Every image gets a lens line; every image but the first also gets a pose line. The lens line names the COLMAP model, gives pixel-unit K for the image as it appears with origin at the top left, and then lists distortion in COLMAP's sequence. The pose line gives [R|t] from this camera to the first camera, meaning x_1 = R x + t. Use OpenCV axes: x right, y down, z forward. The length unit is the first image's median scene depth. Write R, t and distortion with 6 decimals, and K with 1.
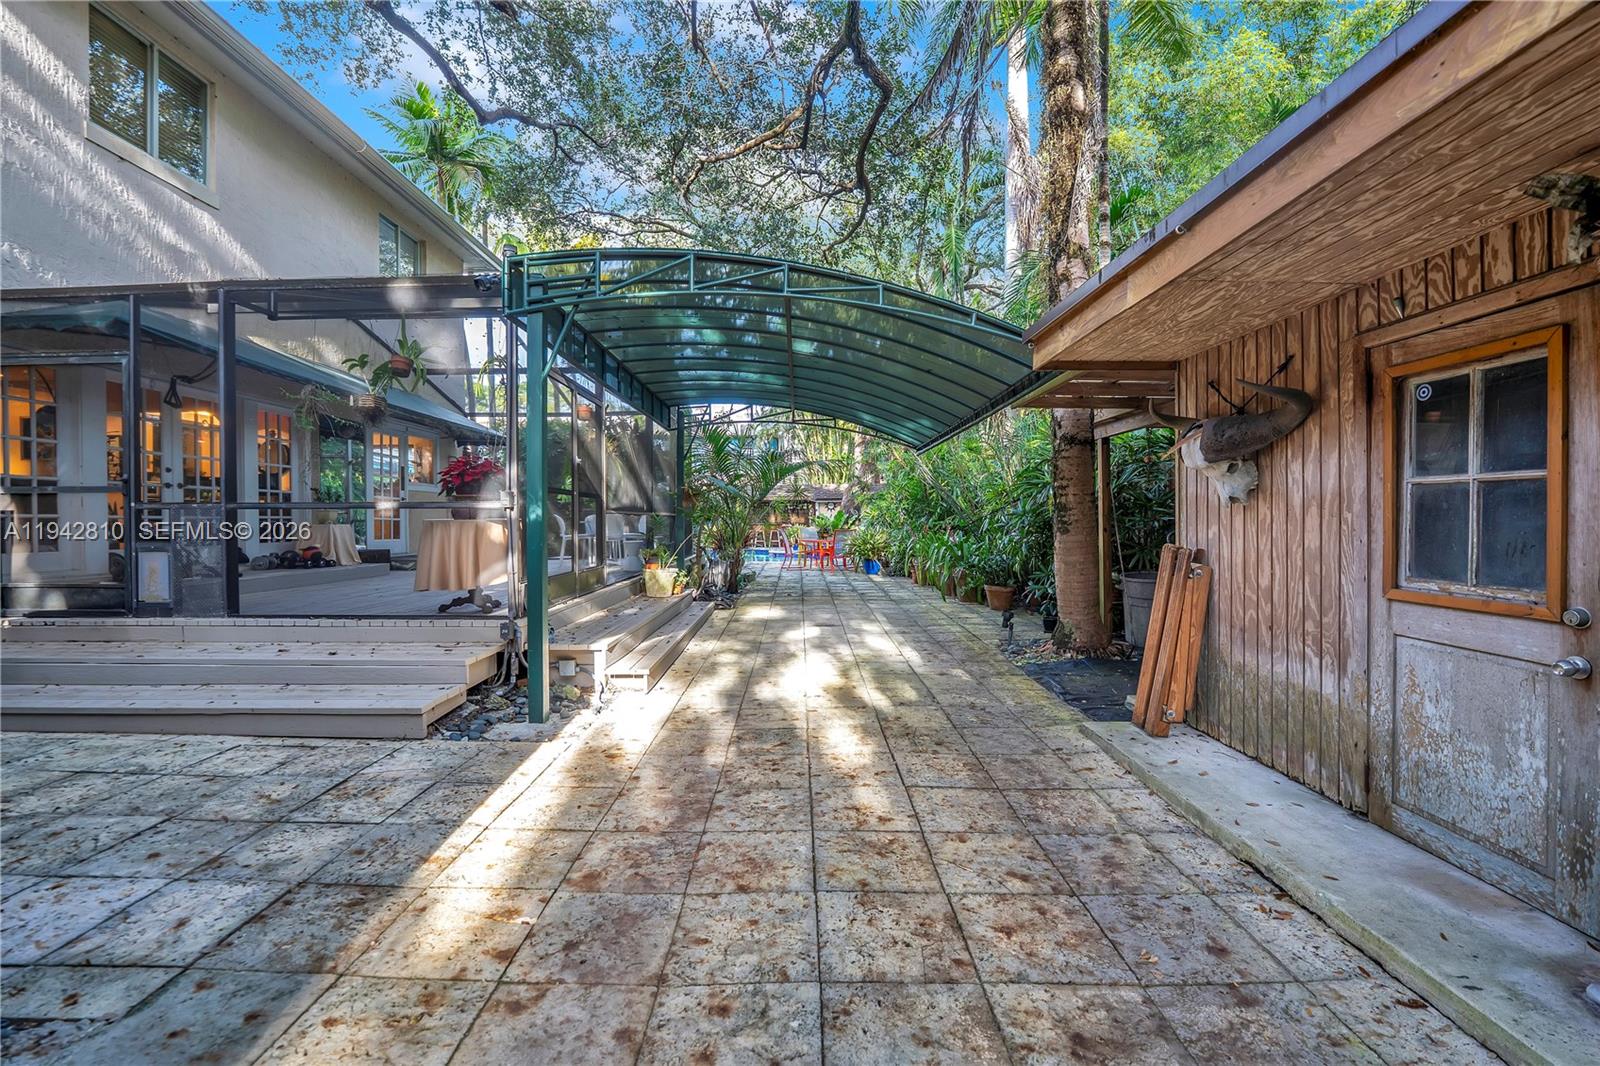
lens RADIAL K [[673.4, 0, 800.0], [0, 673.4, 533.0], [0, 0, 1]] dist [-0.021241, 0.000480]
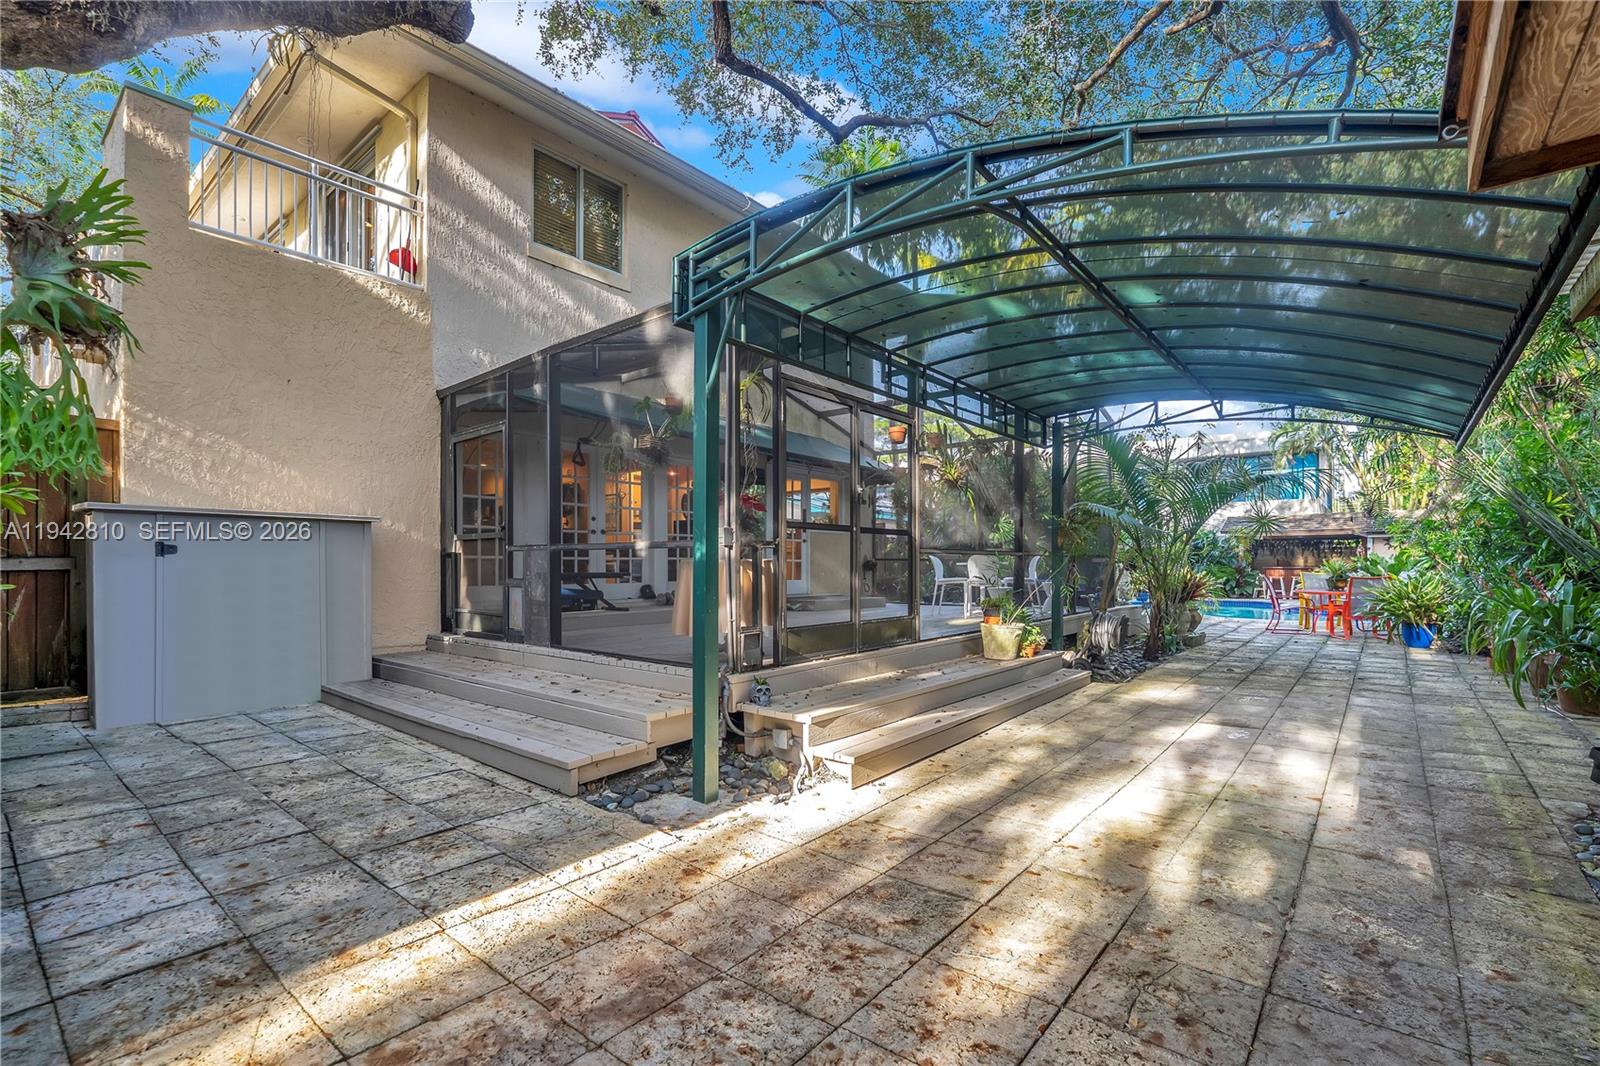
lens RADIAL K [[730.6, 0, 802.4], [0, 730.6, 564.5], [0, 0, 1]] dist [-0.017905, 0.000176]
pose [[0.779362, 0.002825, -0.626568, 0.309796], [-0.013496, 0.999834, -0.012279, -0.003665], [0.626429, 0.018026, 0.779270, 0.409677]]
